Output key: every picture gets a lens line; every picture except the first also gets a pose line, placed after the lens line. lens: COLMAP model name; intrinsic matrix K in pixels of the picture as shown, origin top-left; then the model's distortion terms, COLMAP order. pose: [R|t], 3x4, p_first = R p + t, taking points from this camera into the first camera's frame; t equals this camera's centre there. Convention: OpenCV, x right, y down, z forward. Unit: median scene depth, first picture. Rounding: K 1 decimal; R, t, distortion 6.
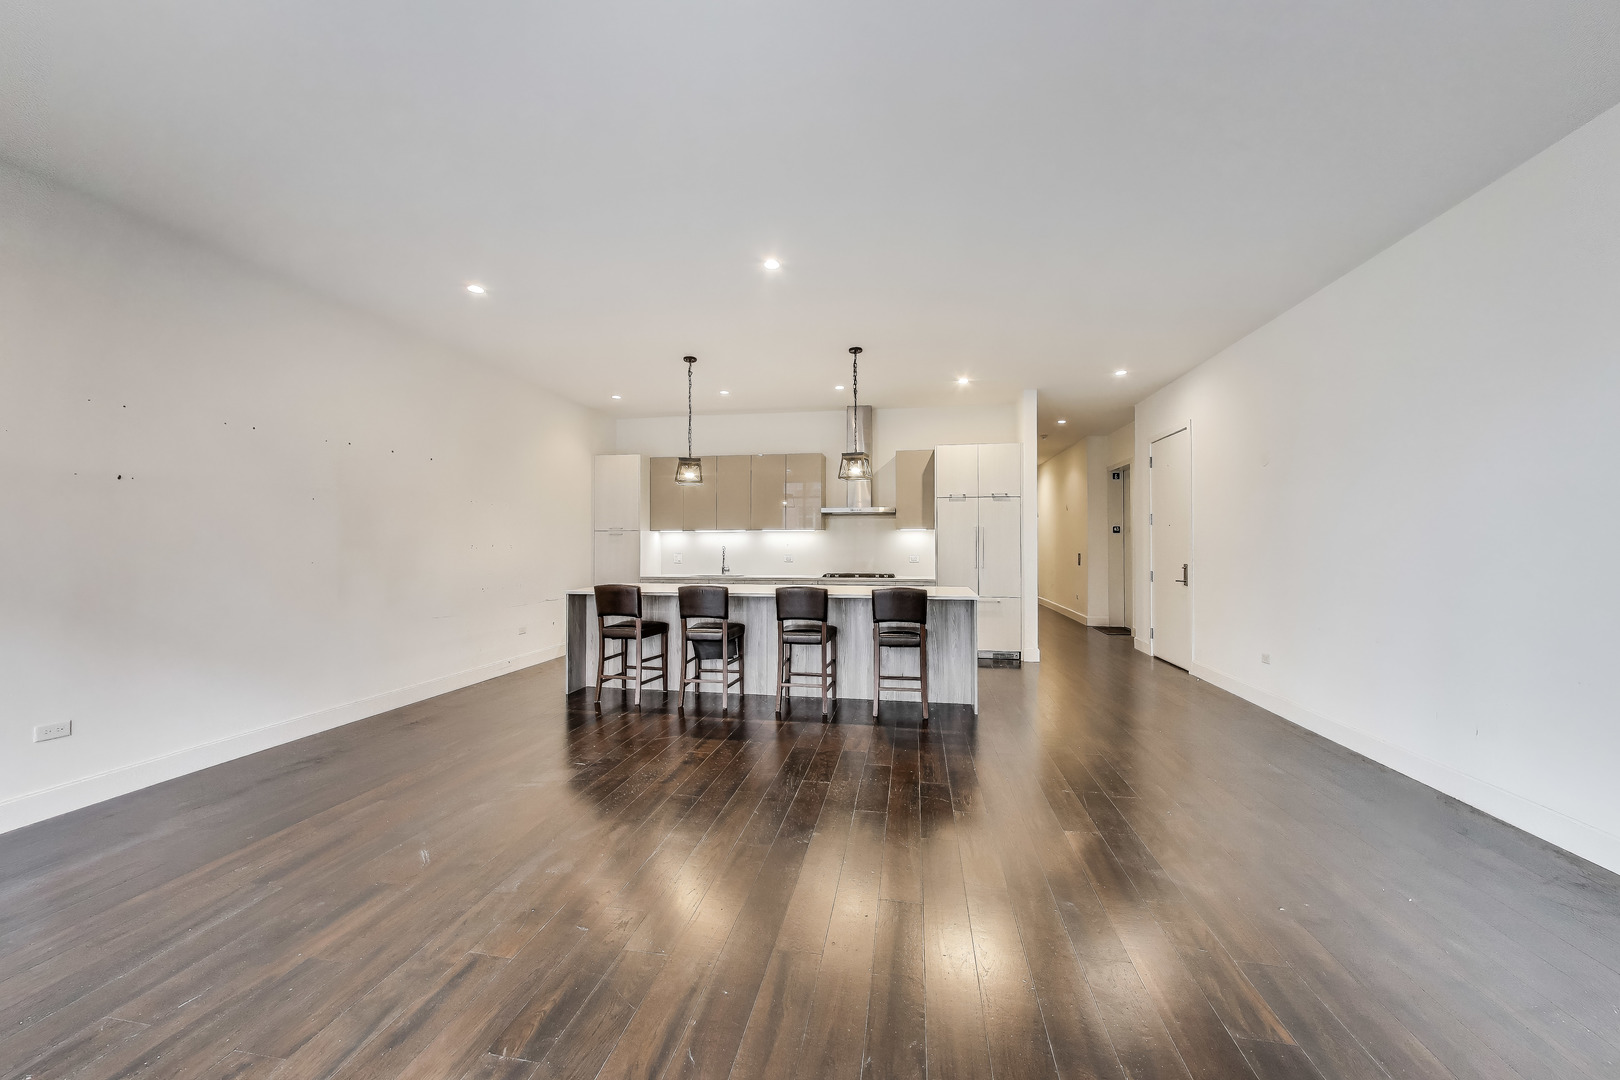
lens RADIAL K [[647.6, 0, 810.0], [0, 647.6, 540.0], [0, 0, 1]] dist [-0.001372, -0.000050]
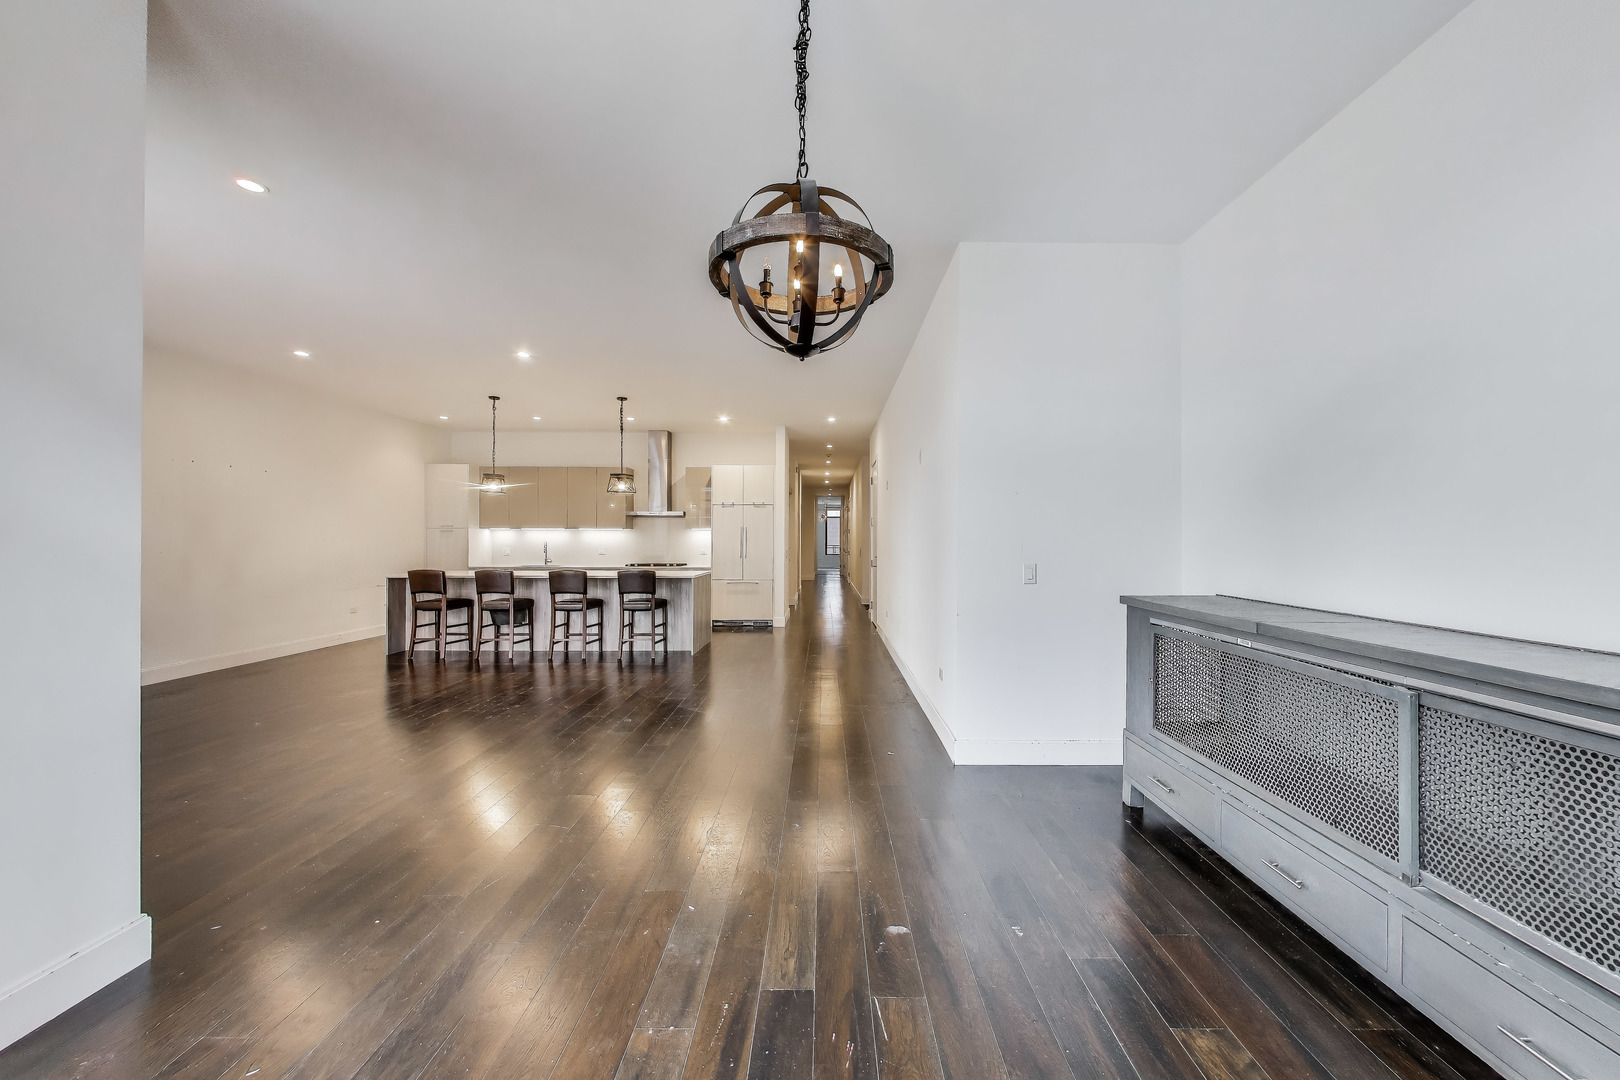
lens RADIAL K [[470.8, 0, 810.0], [0, 470.8, 540.0], [0, 0, 1]] dist [0.000073, -0.000001]
pose [[0.988680, -0.001490, 0.150030, 0.281829], [-0.000057, 0.999947, 0.010304, -0.000445], [-0.150037, -0.010196, 0.988628, -0.040354]]
